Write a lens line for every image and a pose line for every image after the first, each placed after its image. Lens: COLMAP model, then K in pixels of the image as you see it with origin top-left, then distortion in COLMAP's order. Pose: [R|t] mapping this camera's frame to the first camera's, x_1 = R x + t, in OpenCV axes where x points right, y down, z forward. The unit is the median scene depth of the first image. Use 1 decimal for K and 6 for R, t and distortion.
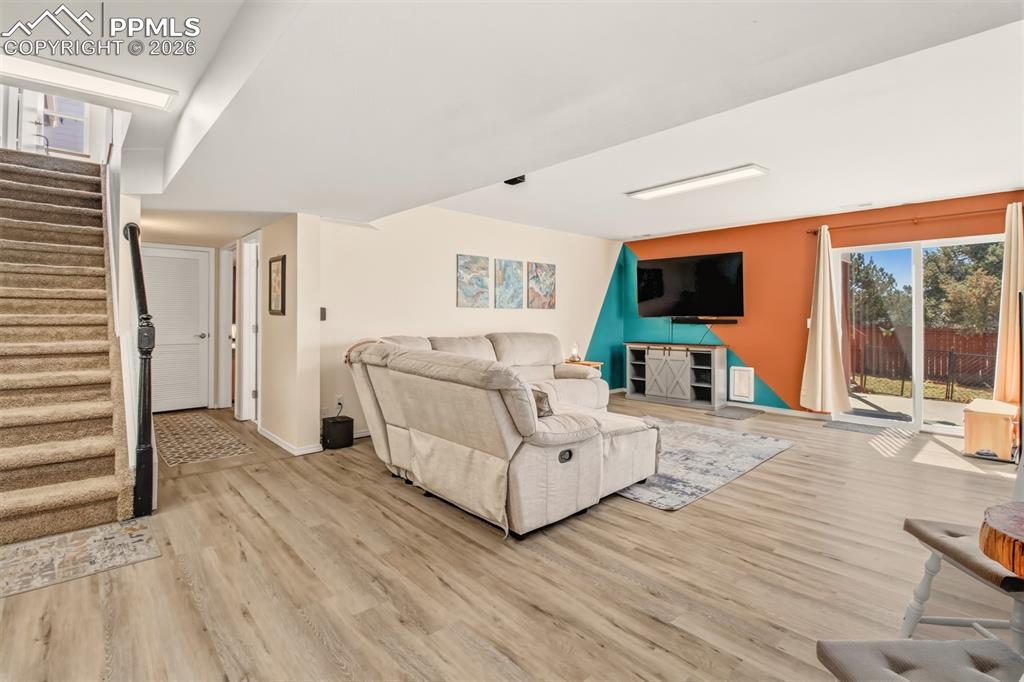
lens RADIAL K [[485.8, 0, 513.7], [0, 485.8, 312.0], [0, 0, 1]] dist [-0.002138, -0.004779]
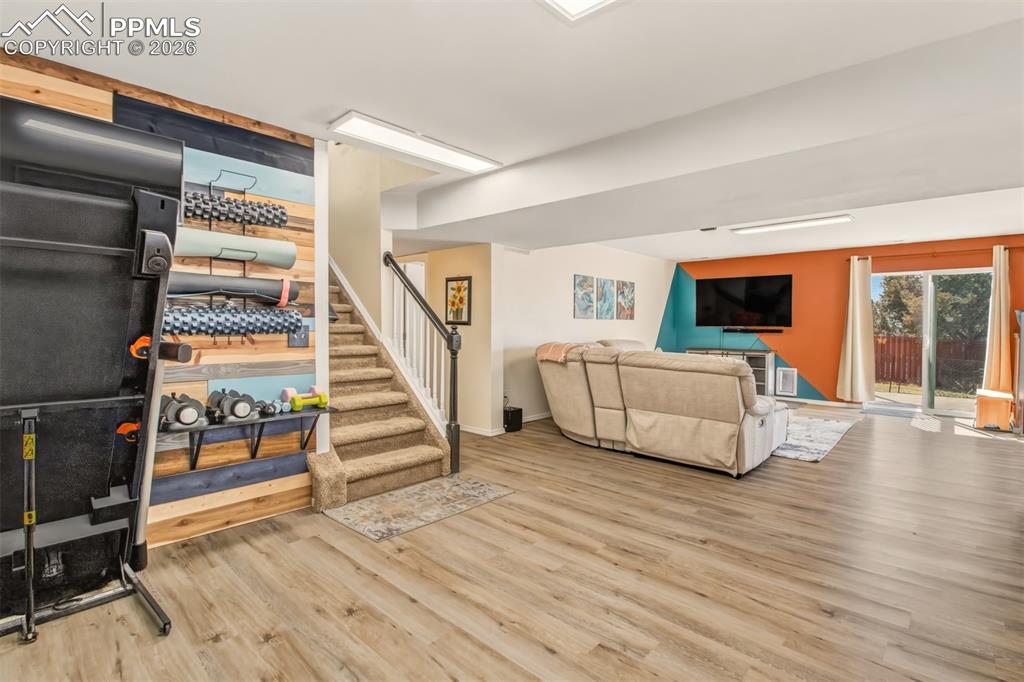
lens RADIAL K [[485.8, 0, 513.1], [0, 485.8, 336.7], [0, 0, 1]] dist [-0.002138, -0.004779]
pose [[0.996399, 0.001363, 0.084772, -0.585072], [-0.004157, 0.999453, 0.032796, -0.006106], [-0.084681, -0.033031, 0.995860, -0.295909]]
